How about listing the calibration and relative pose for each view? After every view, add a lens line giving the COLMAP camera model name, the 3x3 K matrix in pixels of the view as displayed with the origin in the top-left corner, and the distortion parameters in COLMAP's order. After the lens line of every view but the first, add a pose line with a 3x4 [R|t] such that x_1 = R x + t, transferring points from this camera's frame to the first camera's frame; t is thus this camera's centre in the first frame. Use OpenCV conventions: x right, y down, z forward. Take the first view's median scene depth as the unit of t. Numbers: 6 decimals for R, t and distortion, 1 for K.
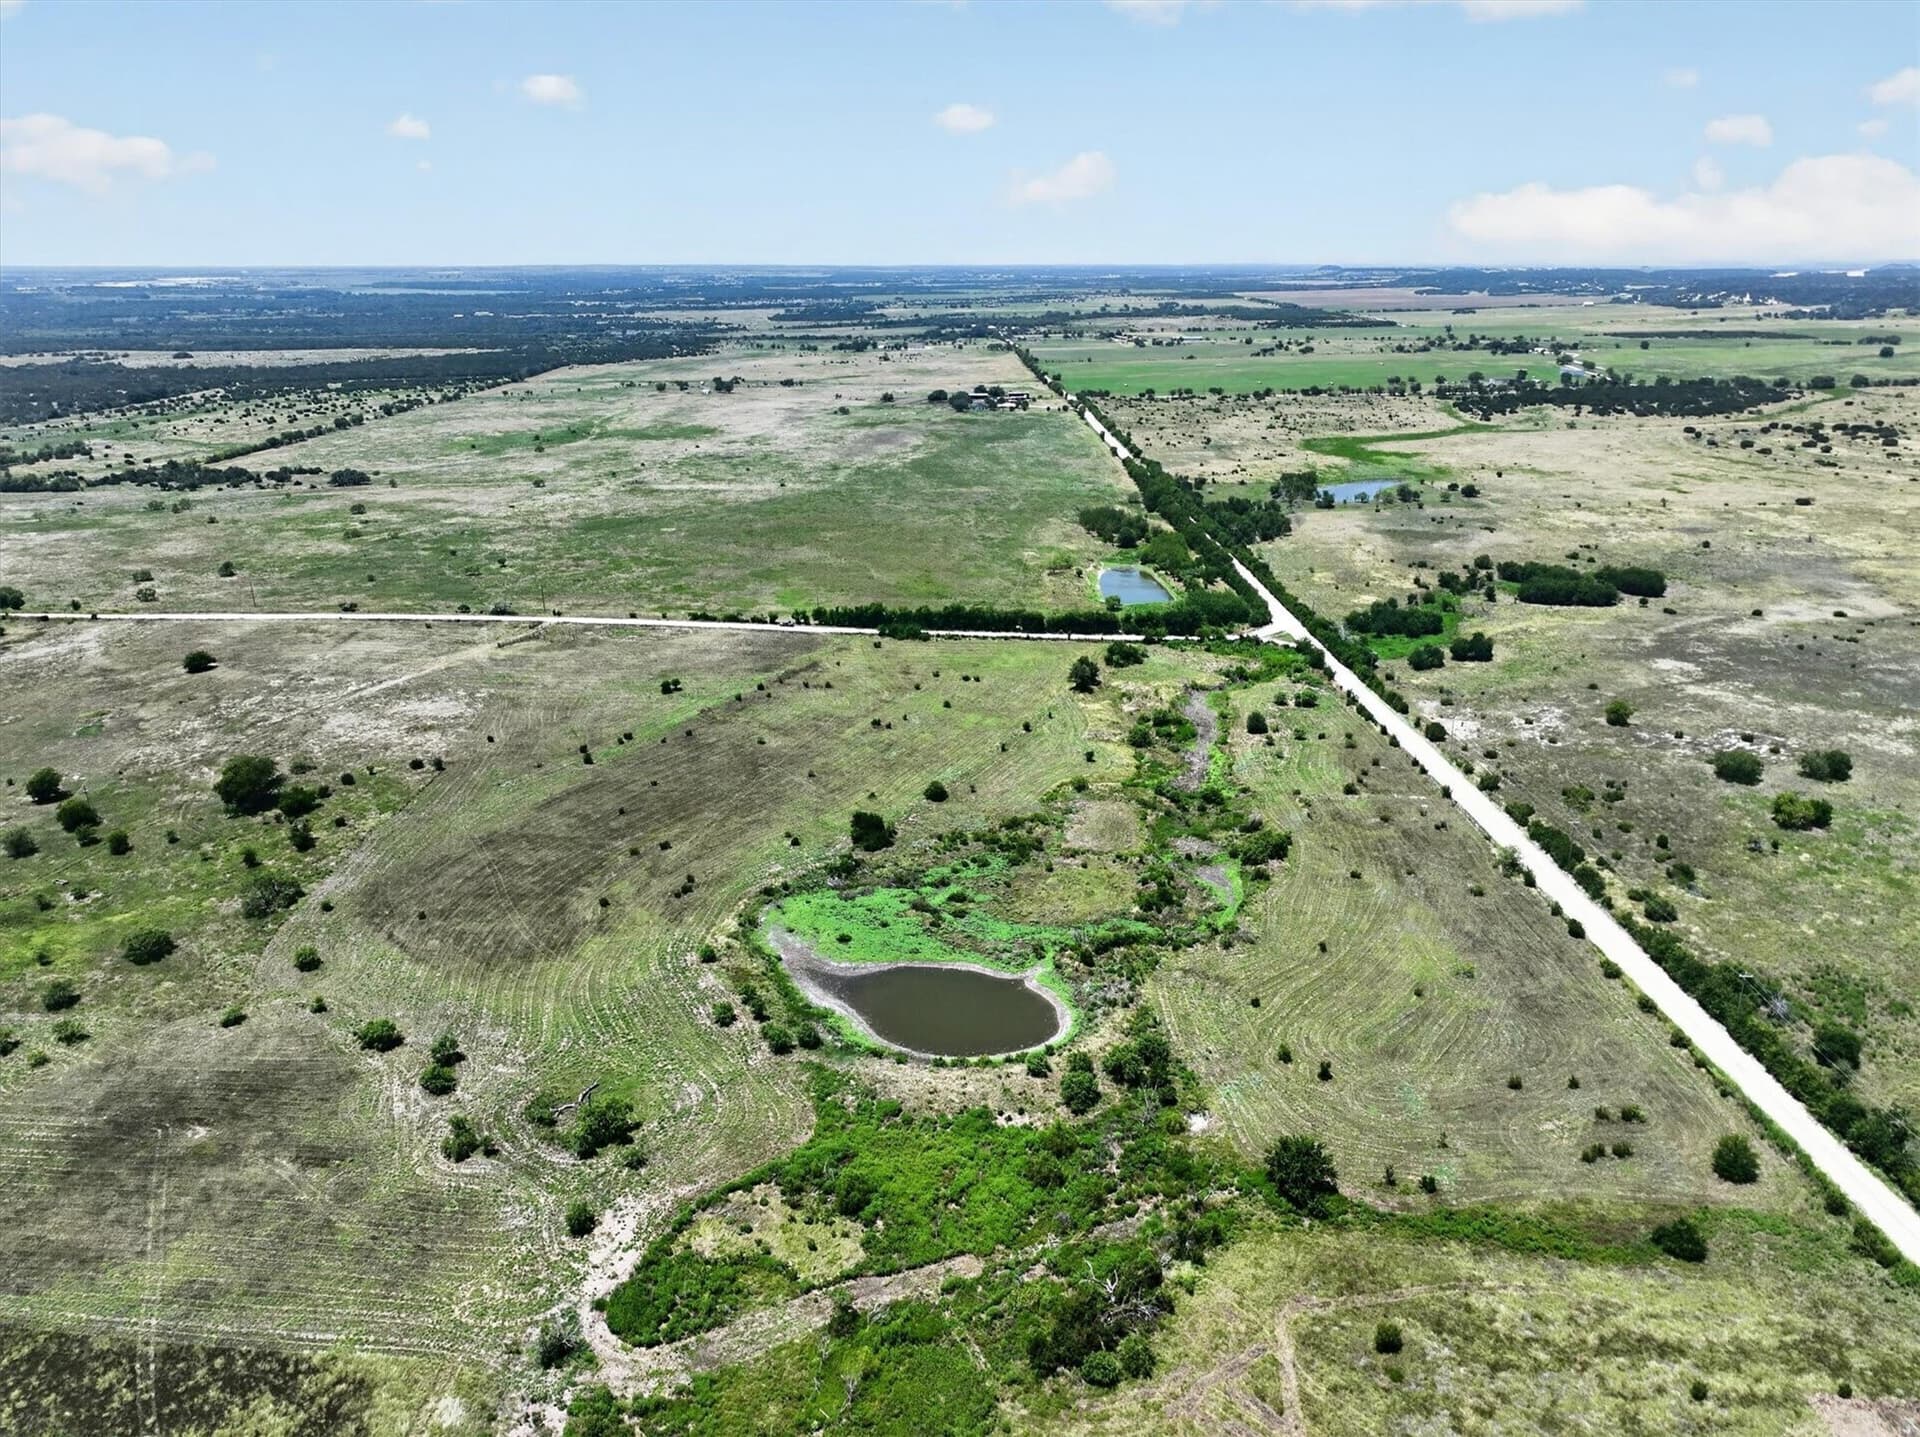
lens RADIAL K [[1348.6, 0, 958.1], [0, 1348.6, 723.7], [0, 0, 1]] dist [-0.006673, 0.021557]
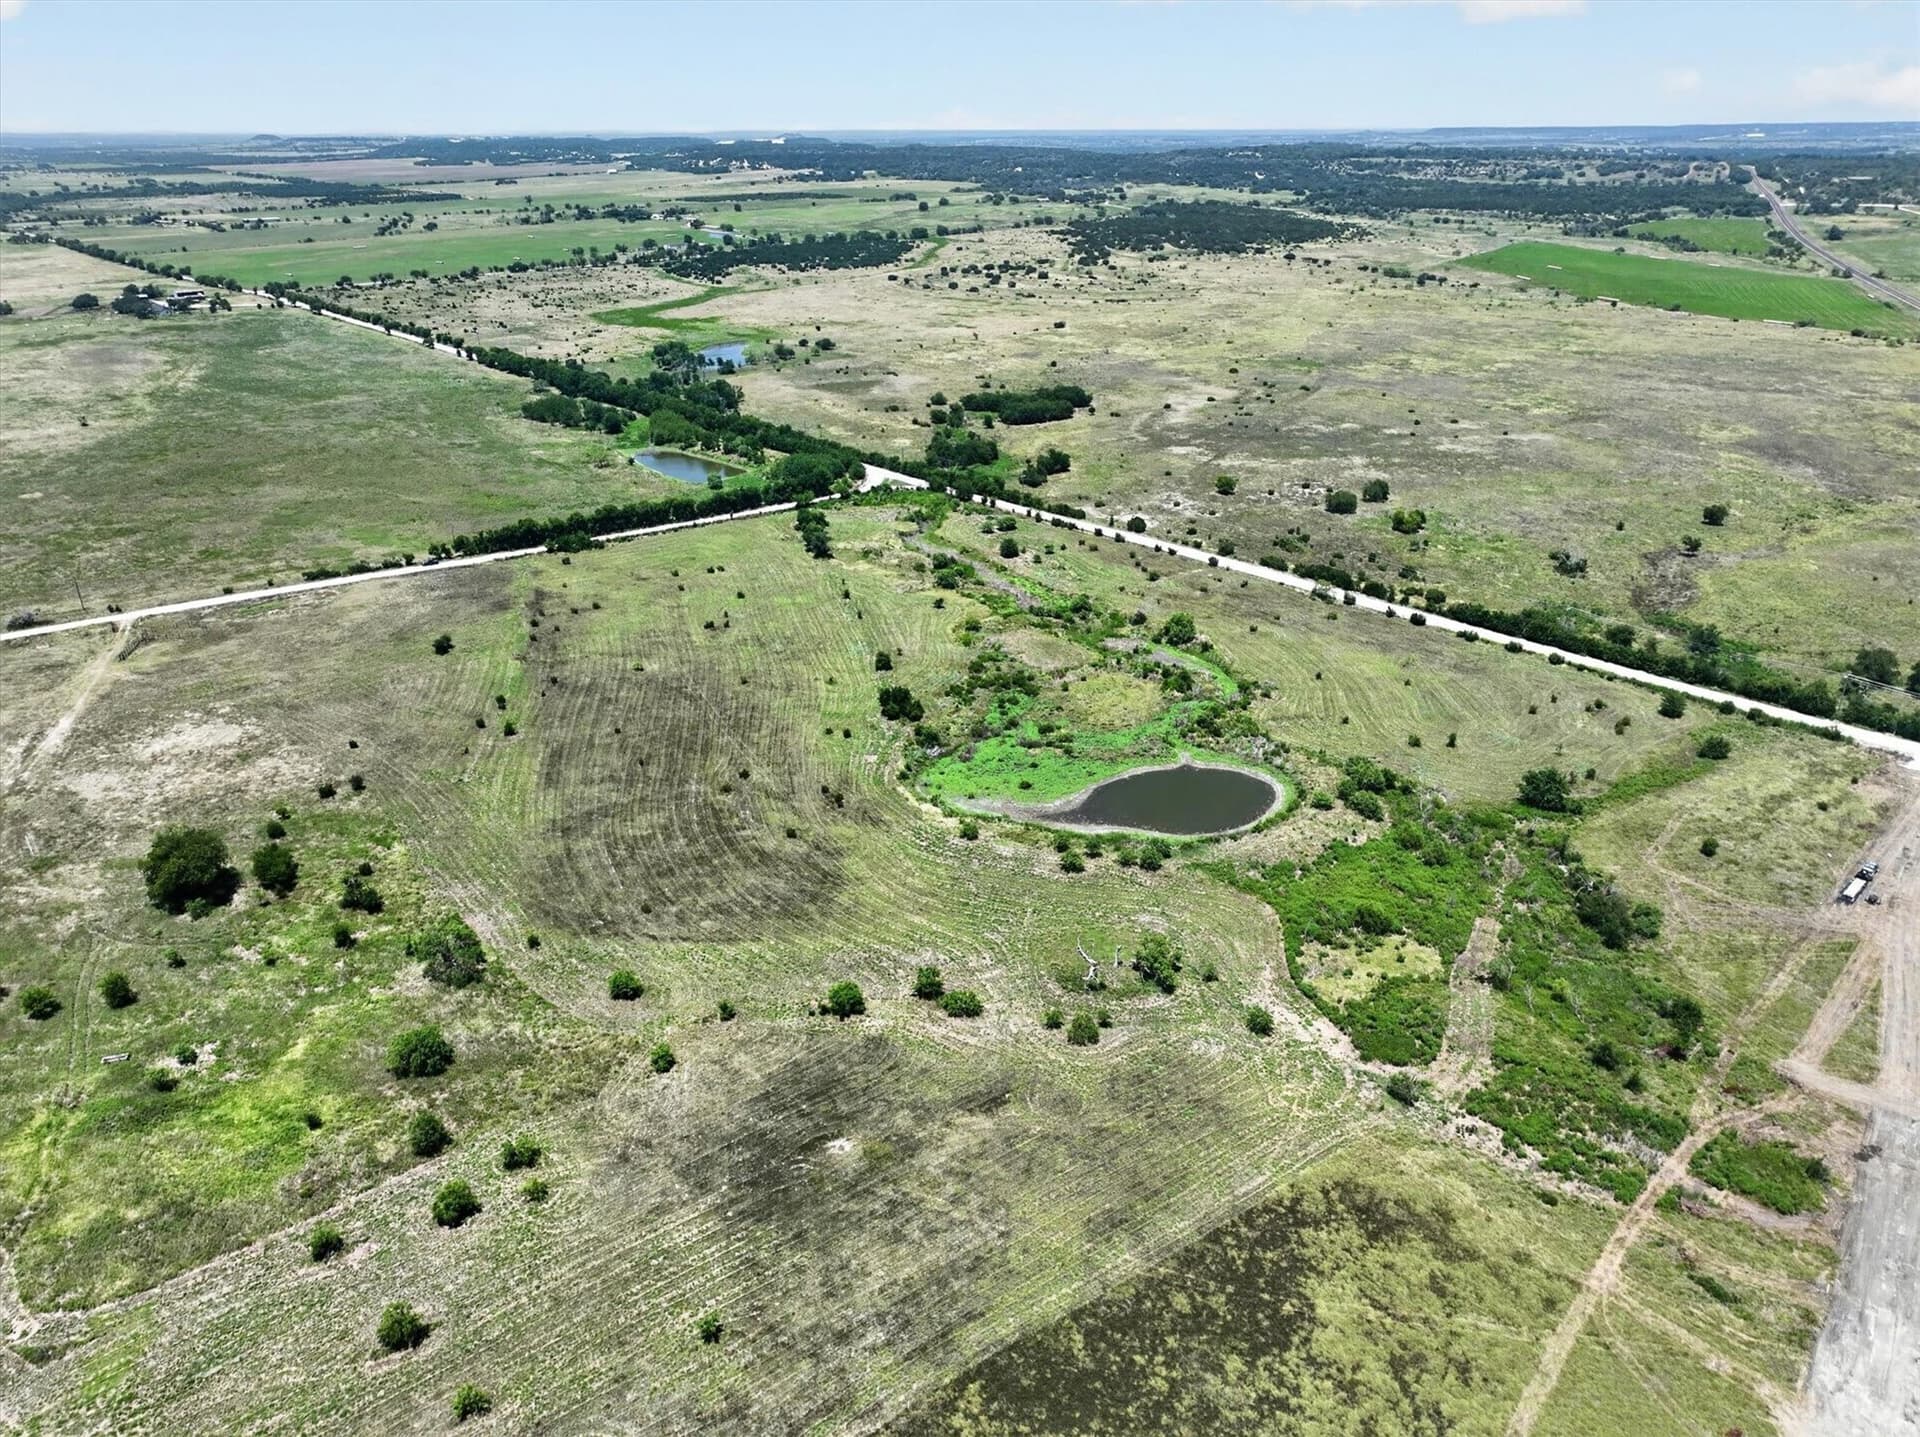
lens RADIAL K [[1348.6, 0, 963.7], [0, 1348.6, 719.1], [0, 0, 1]] dist [-0.006673, 0.021557]
pose [[0.751791, -0.267099, 0.602883, -0.649471], [0.217316, 0.963570, 0.155904, -0.057950], [-0.622562, 0.013809, 0.782448, 0.175757]]
